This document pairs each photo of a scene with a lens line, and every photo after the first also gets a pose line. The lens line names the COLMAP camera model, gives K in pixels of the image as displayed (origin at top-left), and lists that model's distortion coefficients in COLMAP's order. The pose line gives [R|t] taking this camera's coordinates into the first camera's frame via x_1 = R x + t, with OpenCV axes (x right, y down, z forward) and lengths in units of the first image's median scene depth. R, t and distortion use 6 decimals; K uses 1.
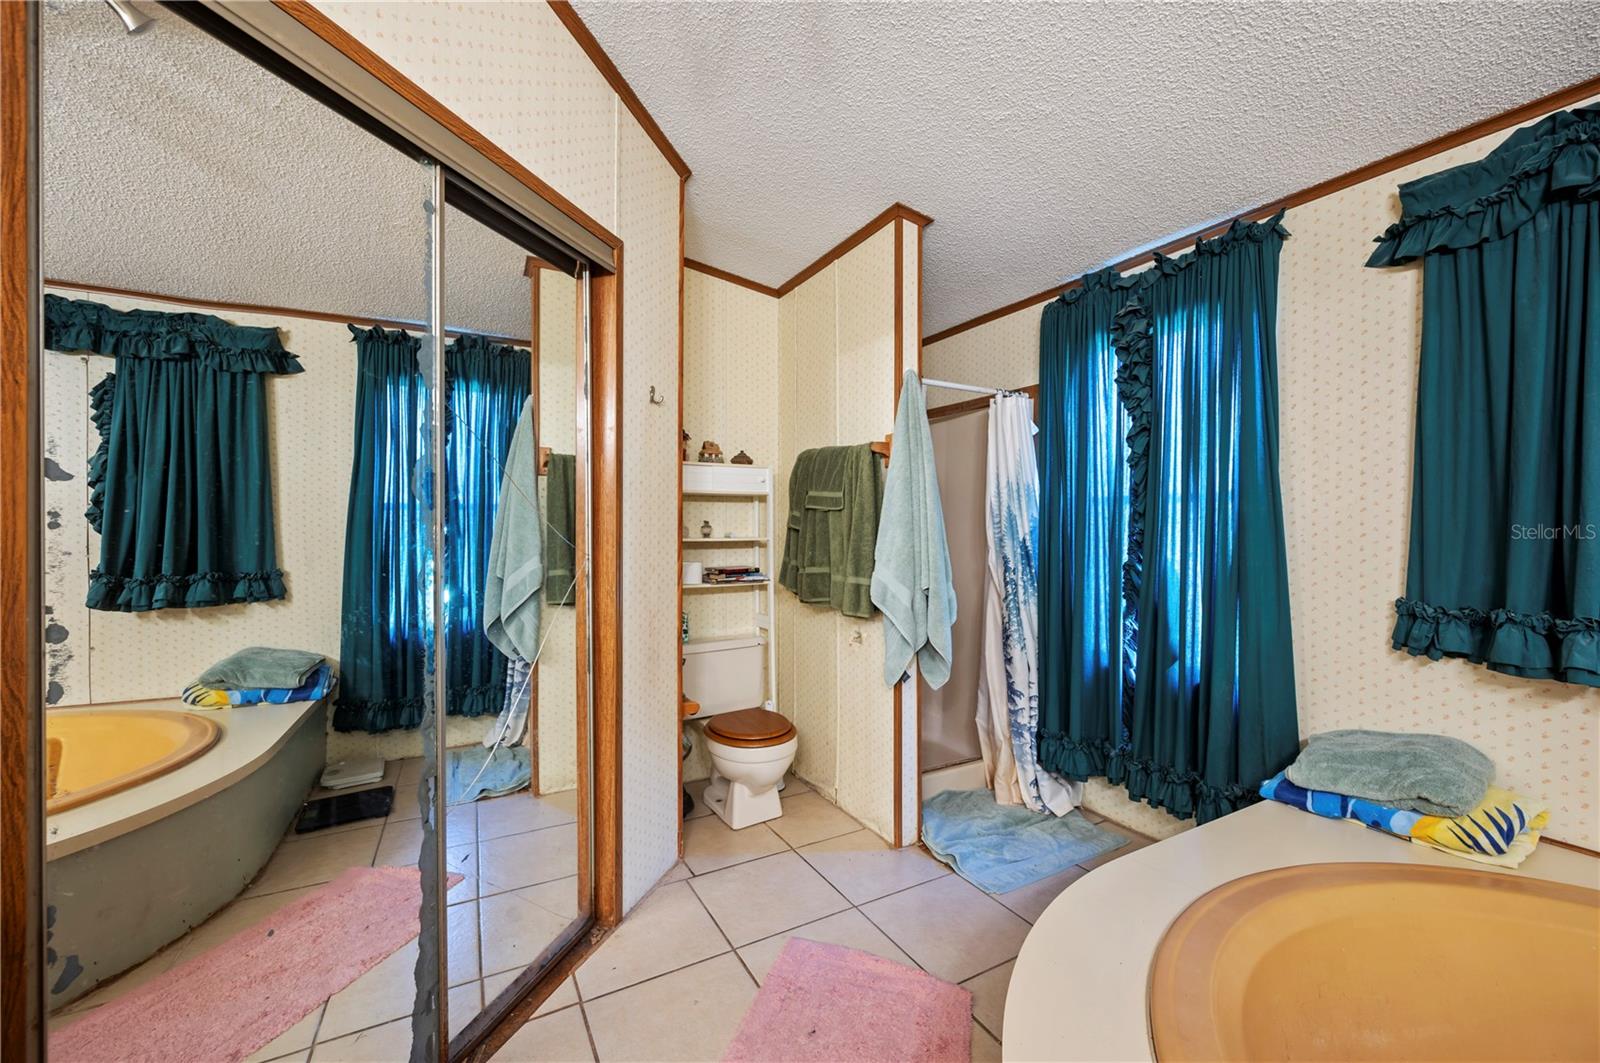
lens RADIAL K [[642.6, 0, 789.8], [0, 642.6, 531.2], [0, 0, 1]] dist [-0.001665, -0.000368]
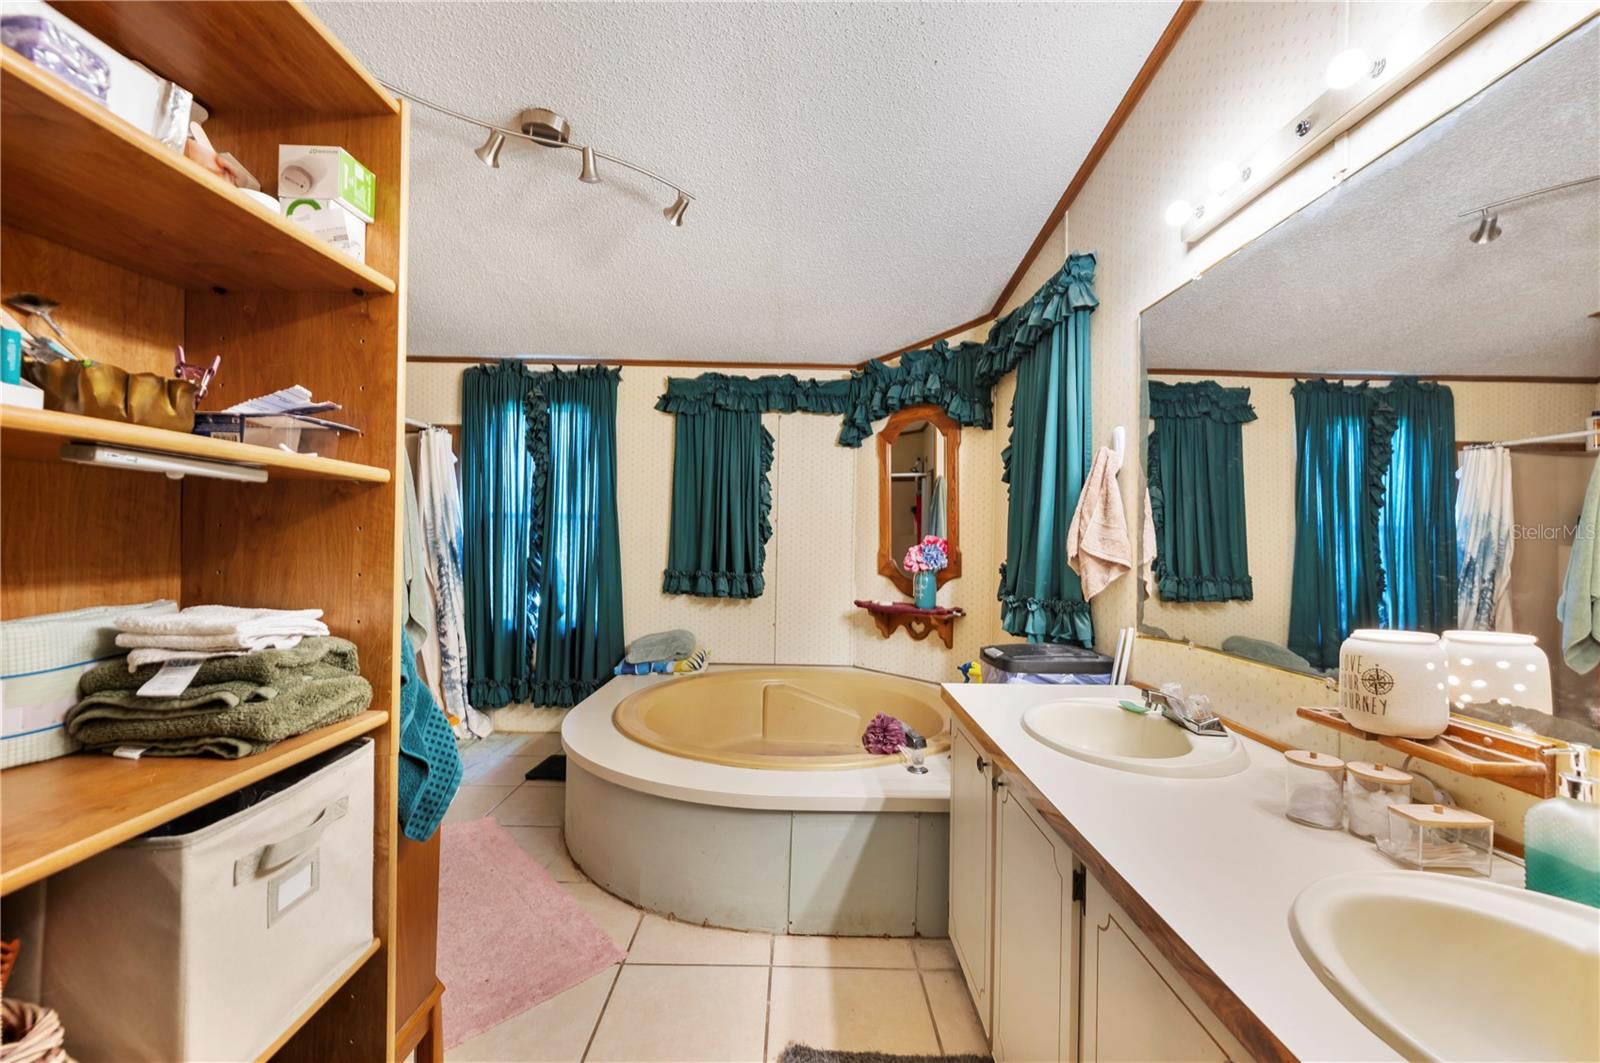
lens RADIAL K [[642.6, 0, 799.4], [0, 642.6, 532.1], [0, 0, 1]] dist [-0.001665, -0.000368]
pose [[0.504141, 0.005977, 0.863601, -0.497120], [-0.007321, 0.999970, -0.002647, -0.011806], [-0.863591, -0.004988, 0.504169, -0.341763]]
